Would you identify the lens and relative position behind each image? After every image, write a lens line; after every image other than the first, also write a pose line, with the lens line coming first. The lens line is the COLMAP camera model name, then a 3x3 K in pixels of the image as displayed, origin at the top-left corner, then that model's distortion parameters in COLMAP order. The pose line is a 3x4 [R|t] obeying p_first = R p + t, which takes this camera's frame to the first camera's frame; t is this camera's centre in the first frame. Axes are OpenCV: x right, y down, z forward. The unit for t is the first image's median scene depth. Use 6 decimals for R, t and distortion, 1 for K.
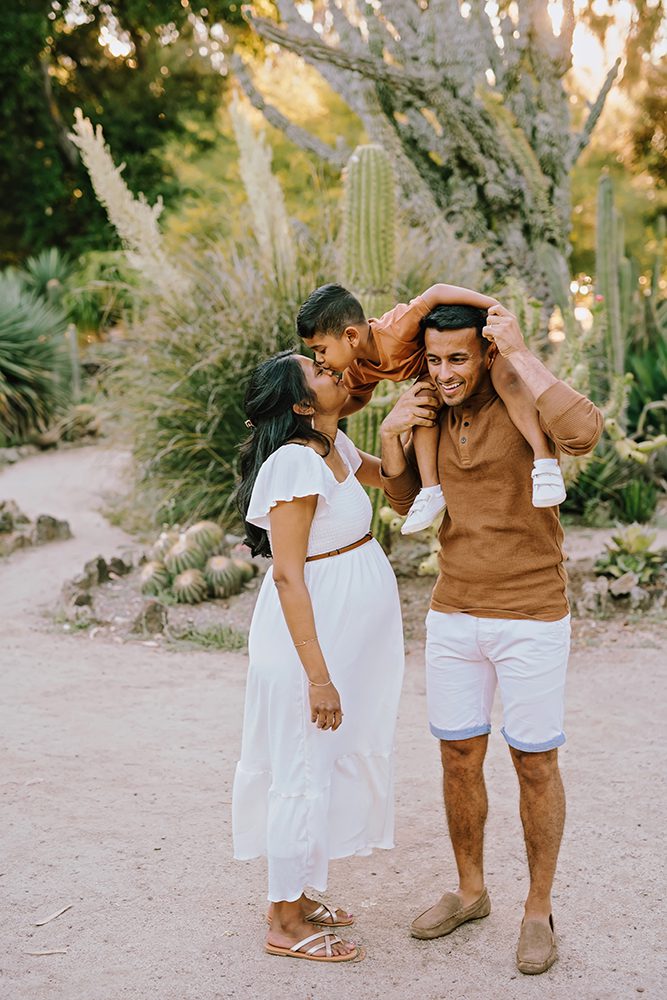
lens RADIAL K [[1413.0, 0, 333.5], [0, 1413.0, 500.0], [0, 0, 1]] dist [0.015044, 0.024037]
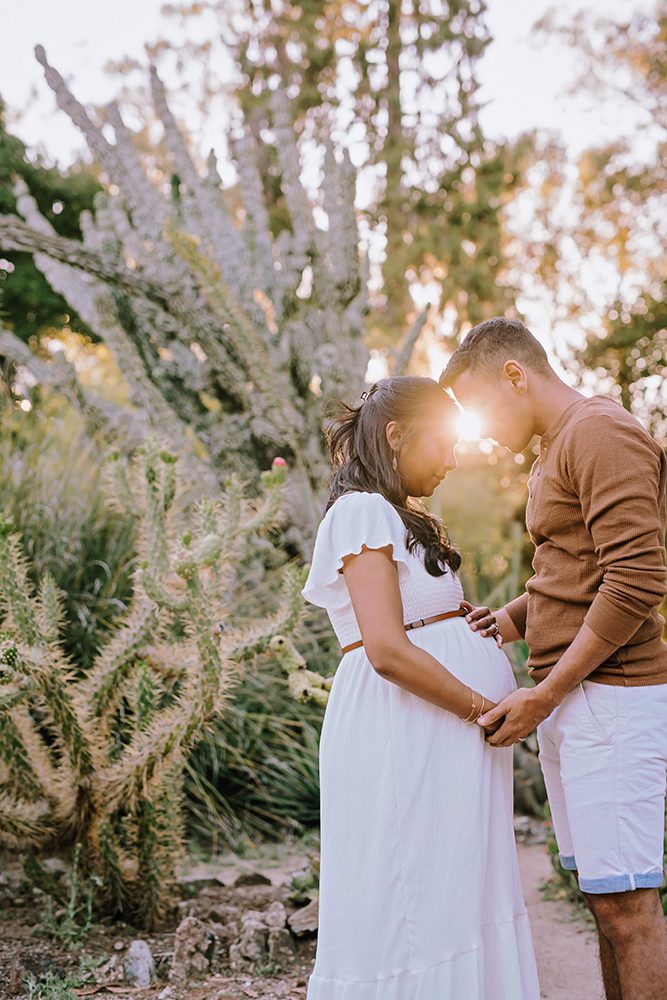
lens RADIAL K [[1413.0, 0, 333.5], [0, 1413.0, 500.0], [0, 0, 1]] dist [0.015044, 0.024037]
pose [[0.997990, 0.024910, 0.058276, 0.118632], [-0.009375, 0.967426, -0.252979, 0.027623], [-0.062679, 0.251924, 0.965715, 0.248793]]
